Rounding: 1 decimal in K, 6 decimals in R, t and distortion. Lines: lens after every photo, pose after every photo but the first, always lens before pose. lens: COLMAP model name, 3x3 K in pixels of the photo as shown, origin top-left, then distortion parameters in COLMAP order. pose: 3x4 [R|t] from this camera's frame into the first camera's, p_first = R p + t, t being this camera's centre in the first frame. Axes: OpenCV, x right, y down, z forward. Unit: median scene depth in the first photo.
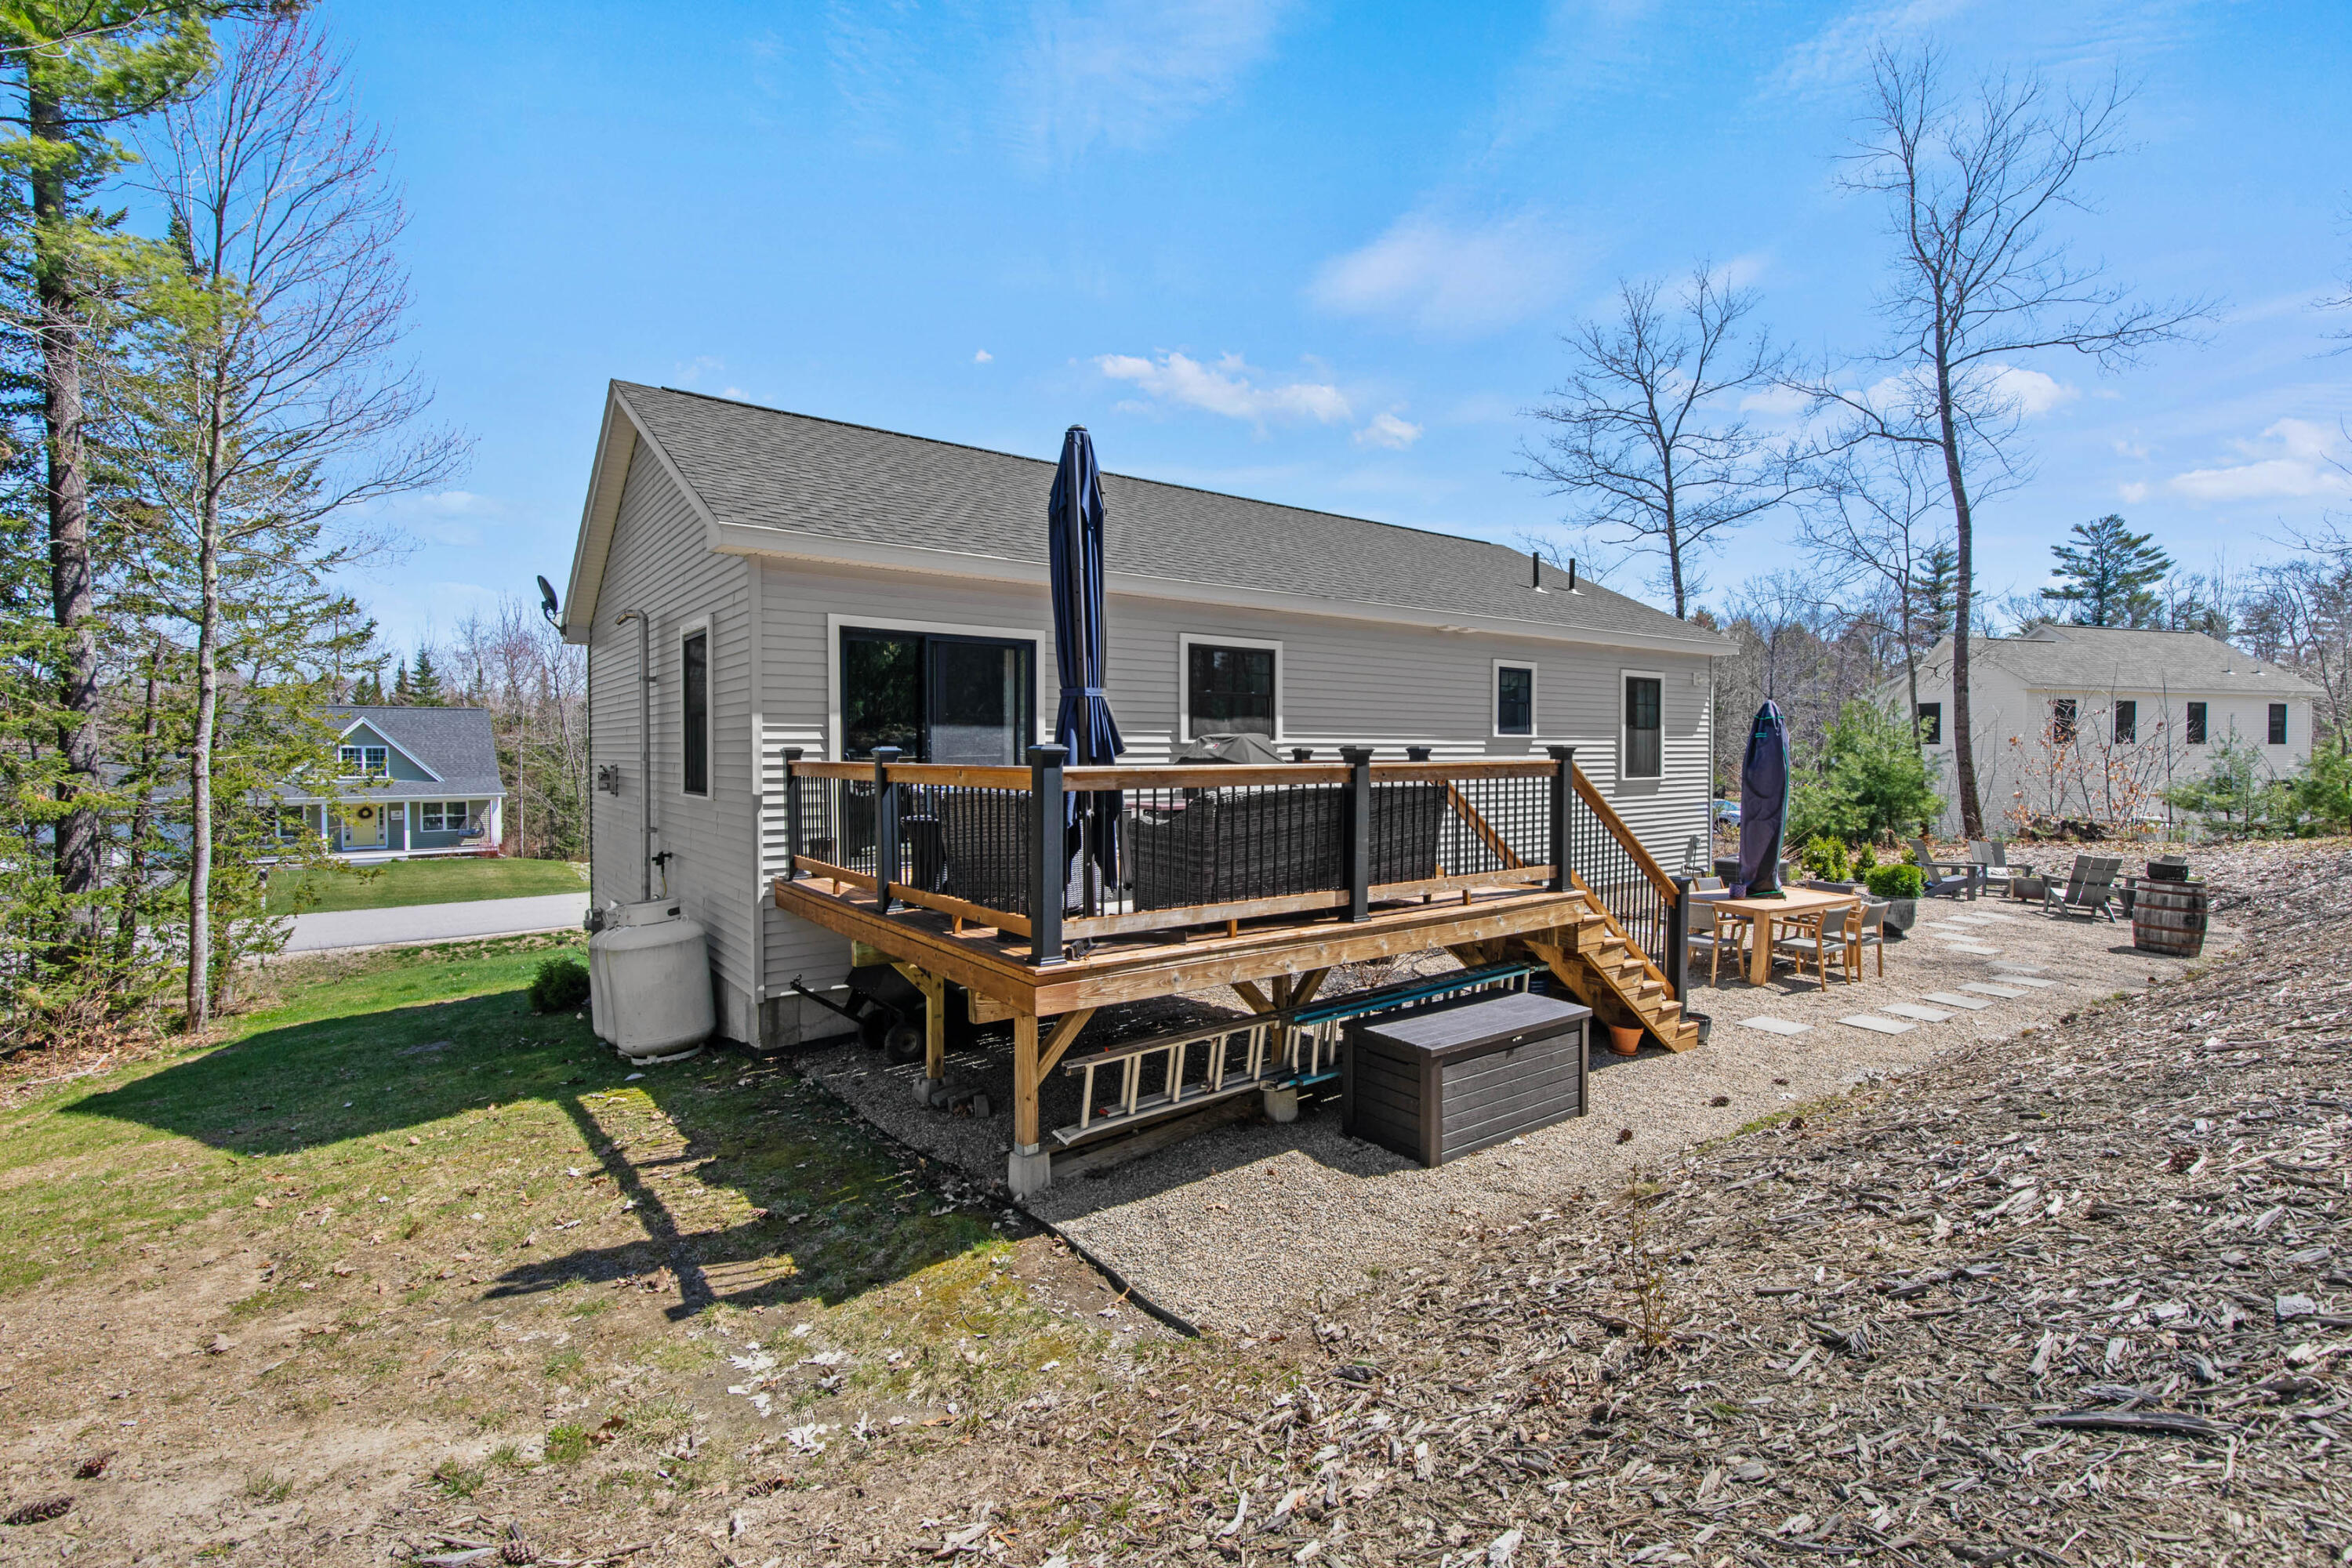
lens RADIAL K [[1052.2, 0, 1188.6], [0, 1052.2, 773.5], [0, 0, 1]] dist [0.008263, -0.000447]
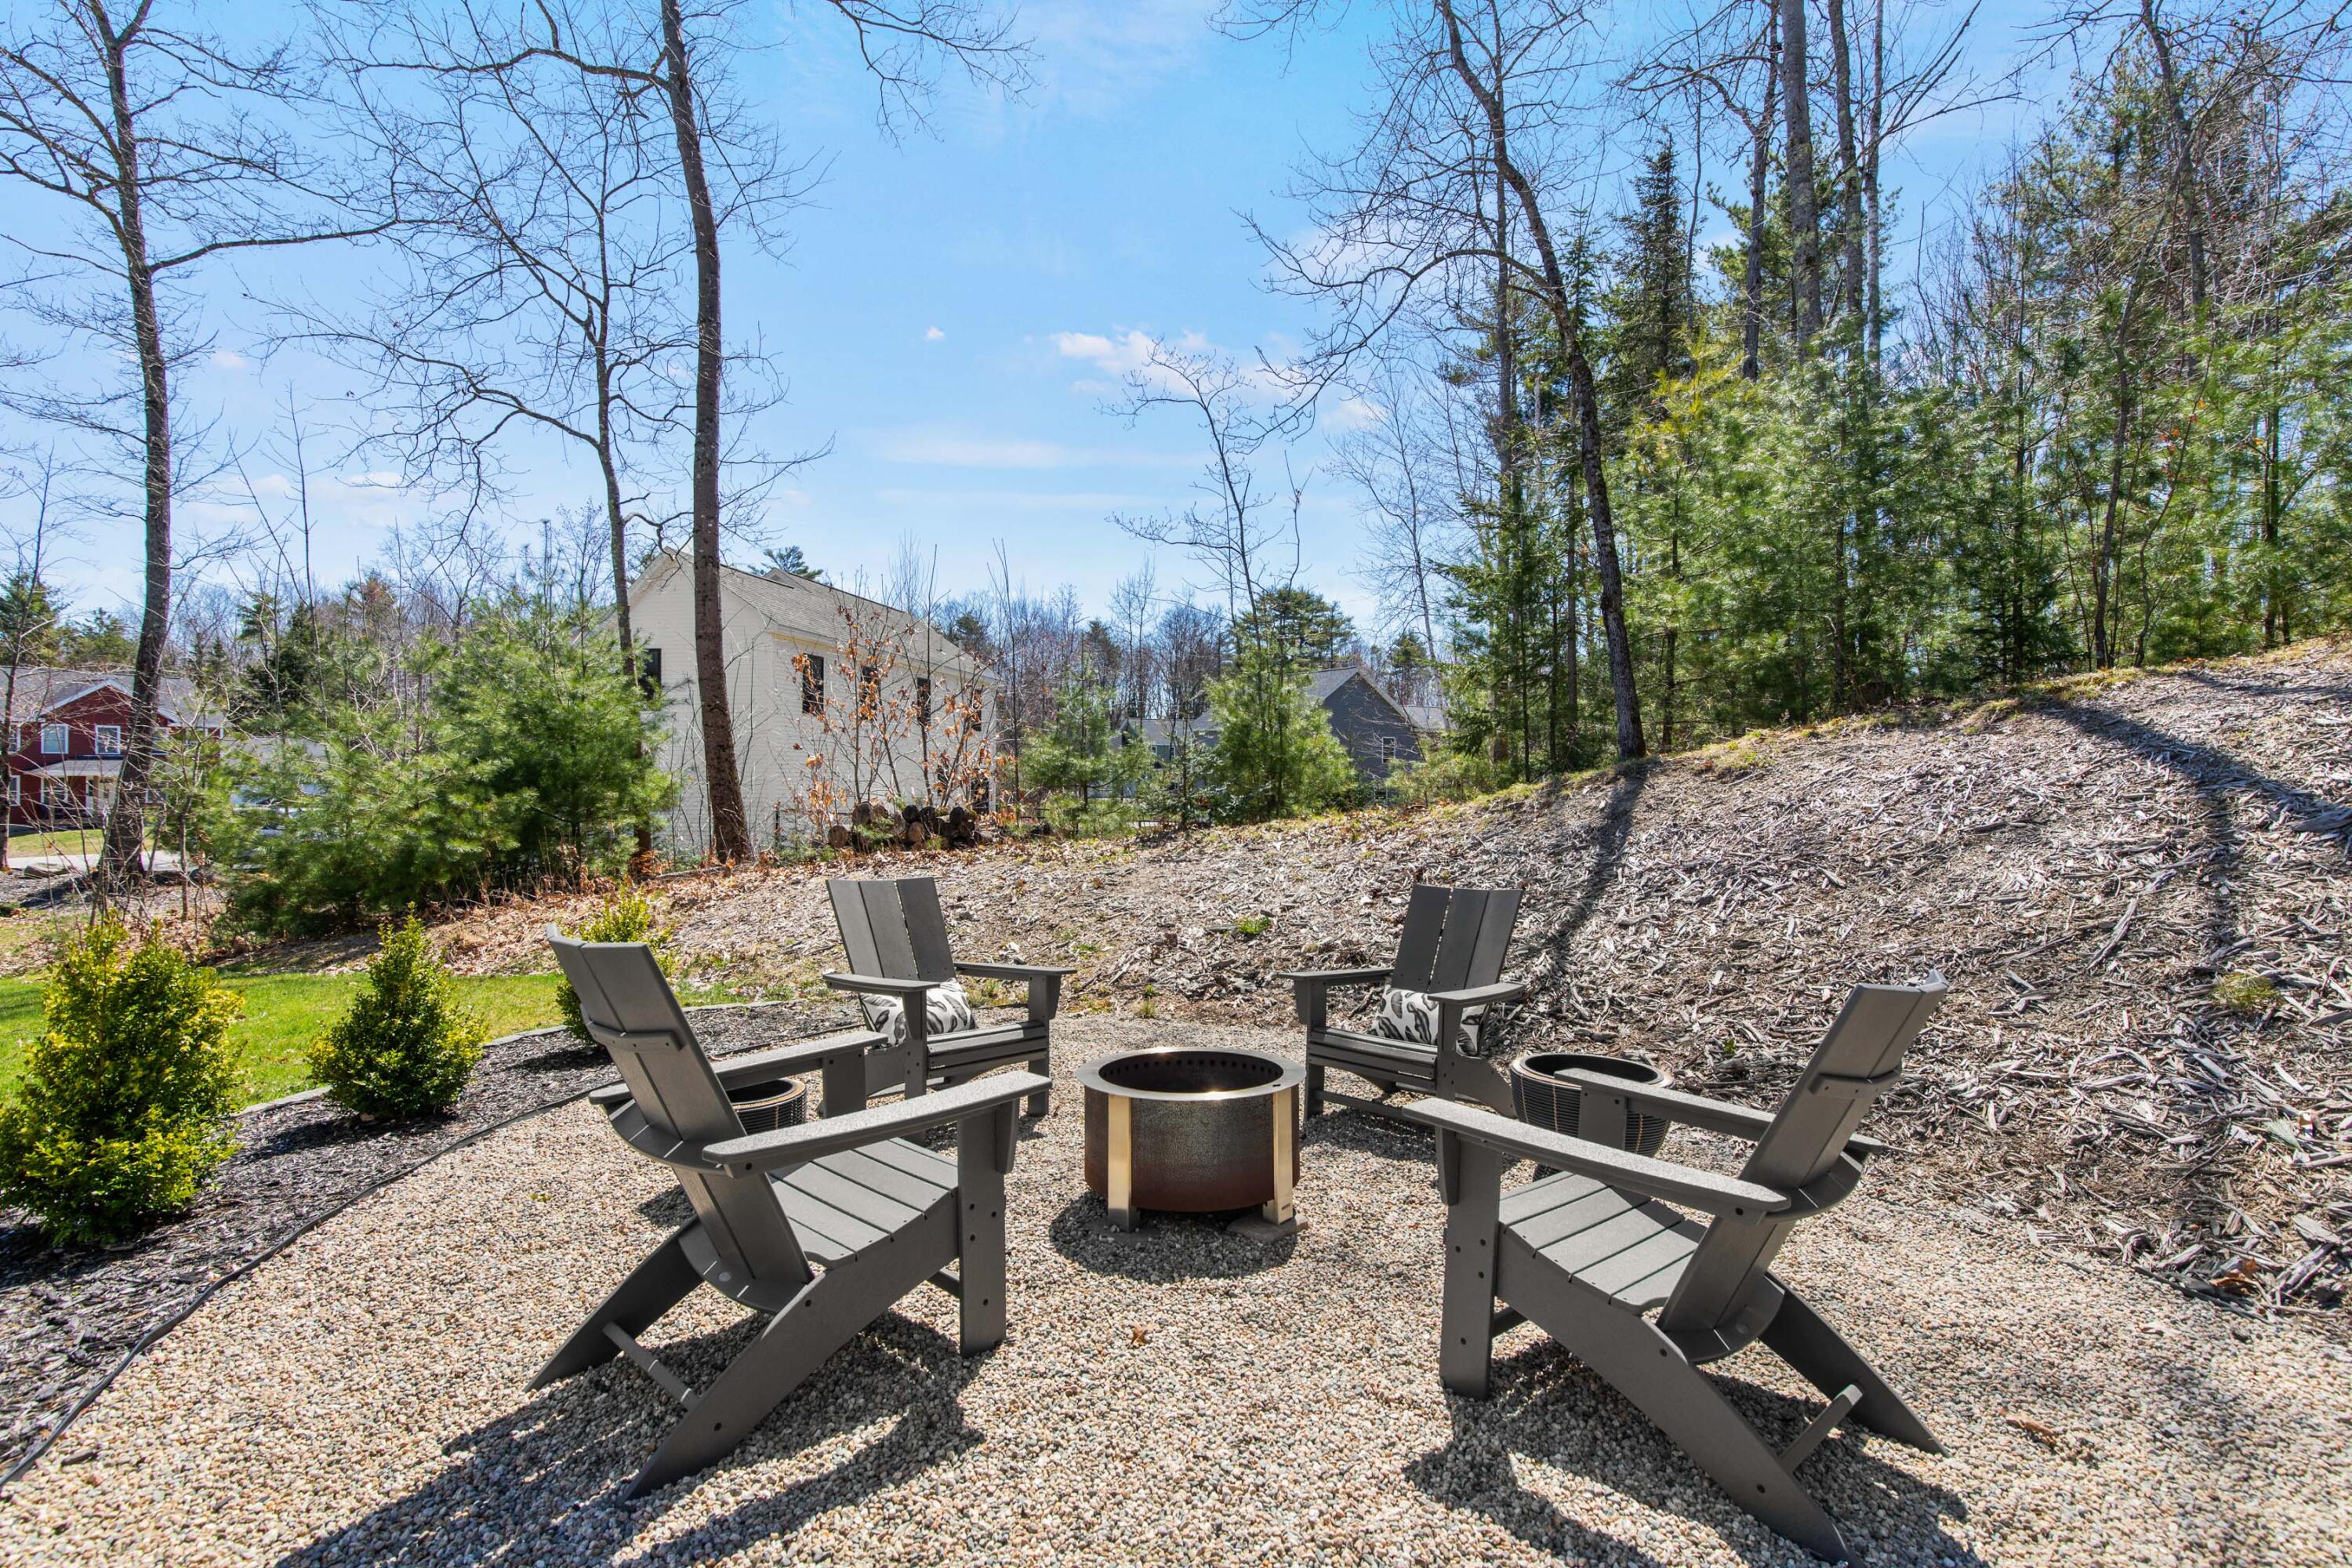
lens RADIAL K [[1052.2, 0, 1188.6], [0, 1052.2, 773.5], [0, 0, 1]] dist [0.008263, -0.000447]
pose [[0.464043, 0.001694, 0.885811, 0.385627], [0.012697, 0.999883, -0.008564, 0.029189], [-0.885721, 0.015222, 0.463968, 0.555029]]
